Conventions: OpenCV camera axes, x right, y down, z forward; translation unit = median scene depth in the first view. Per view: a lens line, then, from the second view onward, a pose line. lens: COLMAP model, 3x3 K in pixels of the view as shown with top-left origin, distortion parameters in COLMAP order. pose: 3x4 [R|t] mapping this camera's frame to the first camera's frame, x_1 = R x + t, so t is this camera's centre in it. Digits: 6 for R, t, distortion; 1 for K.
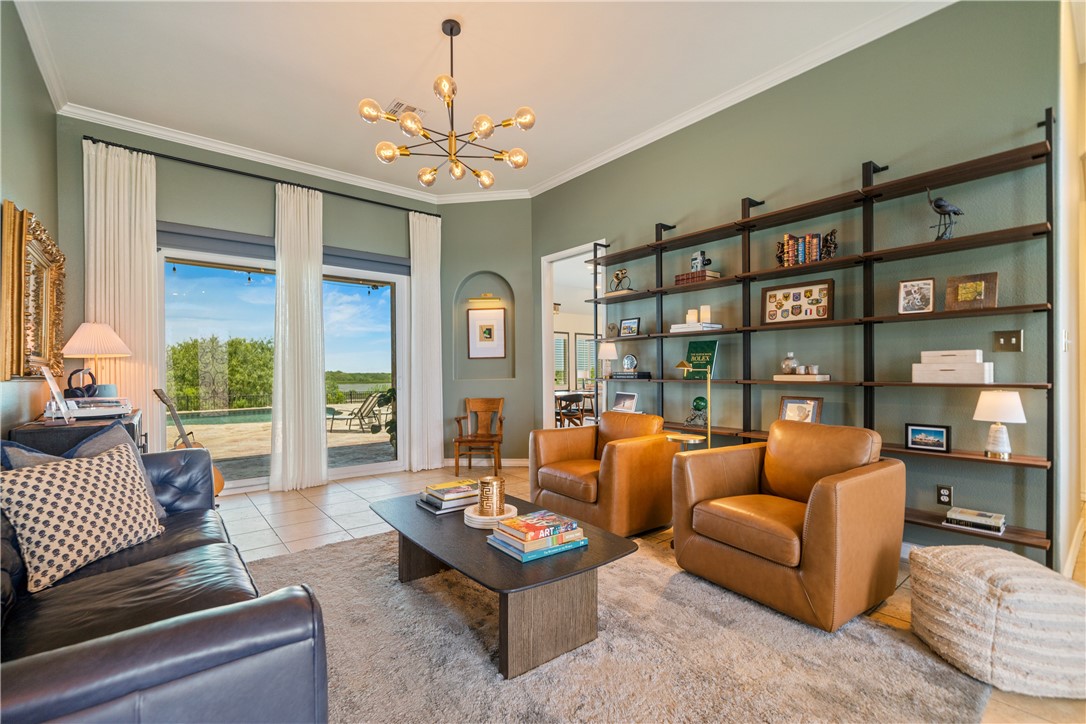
lens RADIAL K [[475.4, 0, 541.2], [0, 475.4, 369.8], [0, 0, 1]] dist [-0.001656, -0.000018]
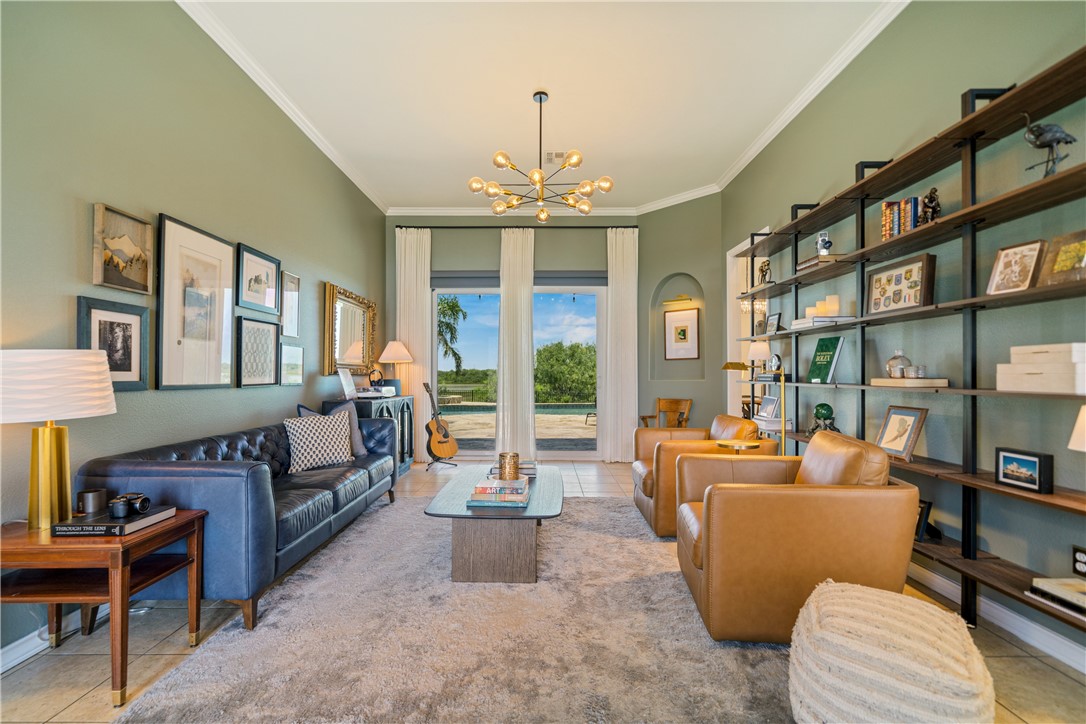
lens RADIAL K [[503.0, 0, 539.2], [0, 503.0, 367.9], [0, 0, 1]] dist [-0.003476, -0.000470]
pose [[0.774940, -0.000504, -0.632035, 0.588603], [-0.002611, 0.999989, -0.003998, -0.002064], [0.632030, 0.004748, 0.774930, -0.019921]]
